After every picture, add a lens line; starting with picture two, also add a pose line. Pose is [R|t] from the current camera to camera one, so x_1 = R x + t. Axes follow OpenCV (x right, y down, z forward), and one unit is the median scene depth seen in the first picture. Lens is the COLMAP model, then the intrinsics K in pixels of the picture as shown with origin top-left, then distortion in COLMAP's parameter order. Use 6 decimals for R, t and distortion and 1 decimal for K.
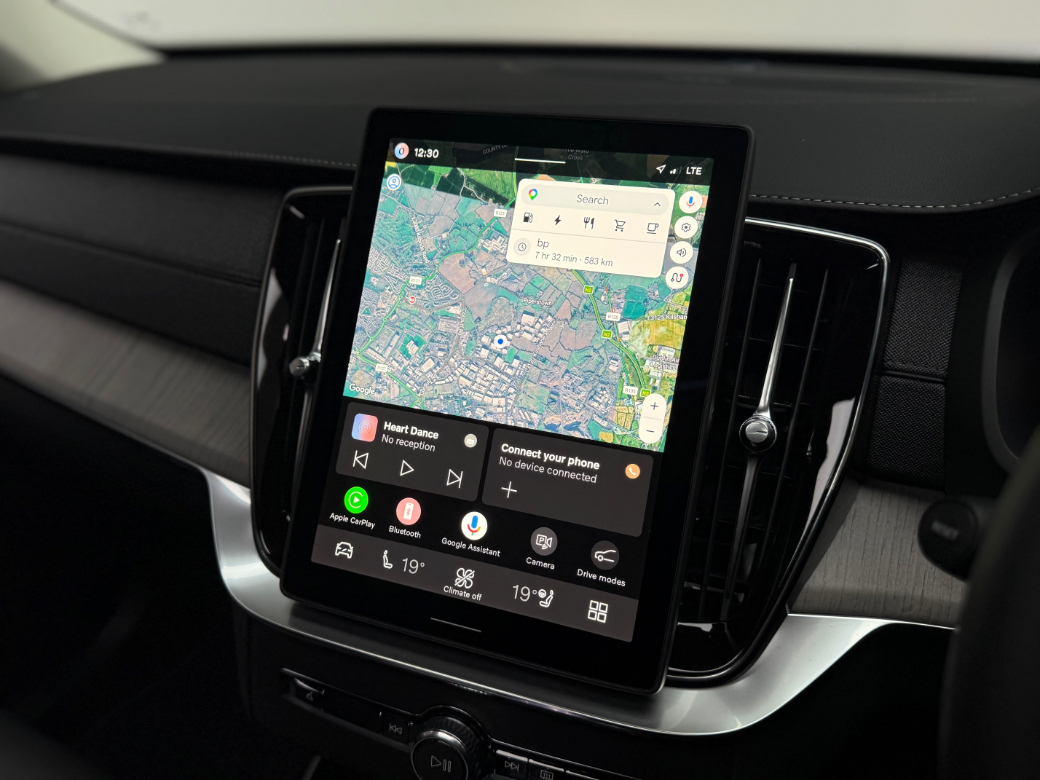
lens RADIAL K [[806.6, 0, 520.0], [0, 806.6, 390.0], [0, 0, 1]] dist [0.074520, -0.000389]
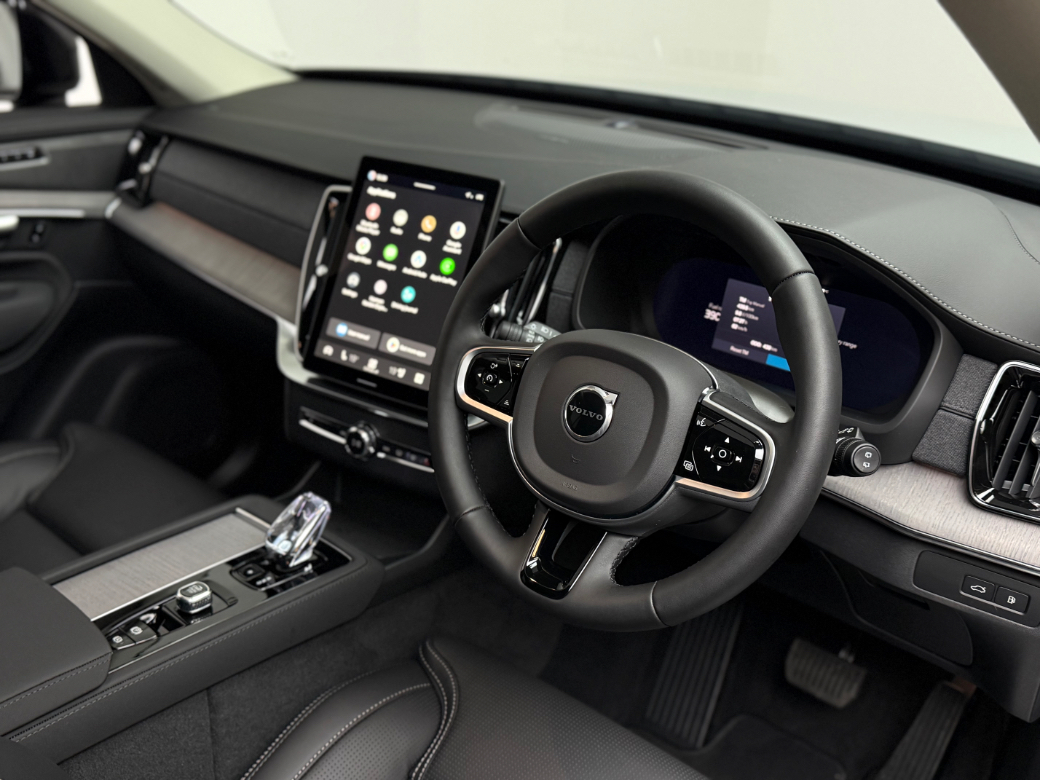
lens RADIAL K [[948.2, 0, 520.0], [0, 948.2, 390.0], [0, 0, 1]] dist [0.062877, 0.000069]
pose [[0.977043, 0.105571, -0.185045, 0.833341], [-0.102793, 0.994399, 0.024568, 0.189981], [0.186602, -0.004982, 0.982423, -1.555707]]
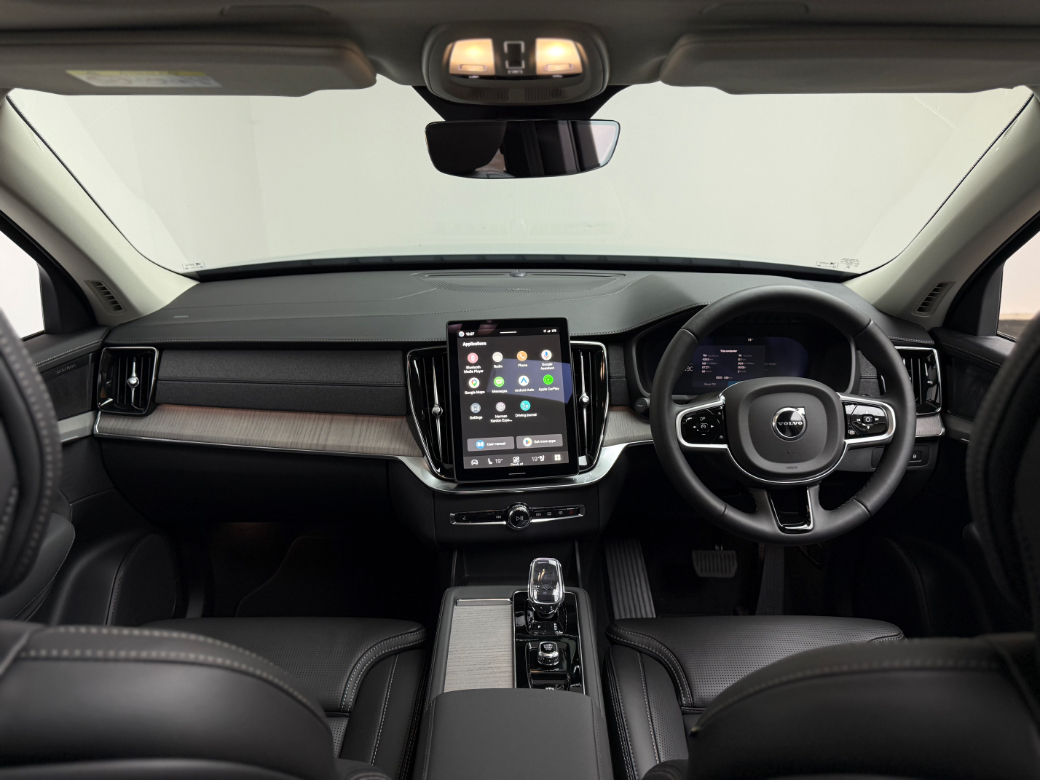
lens RADIAL K [[711.9, 0, 520.0], [0, 711.9, 390.0], [0, 0, 1]] dist [0.059901, -0.004443]
pose [[0.899617, -0.171606, 0.401548, -1.132939], [0.201615, 0.978897, -0.033349, 0.052681], [-0.387351, 0.110960, 0.915231, -1.637096]]
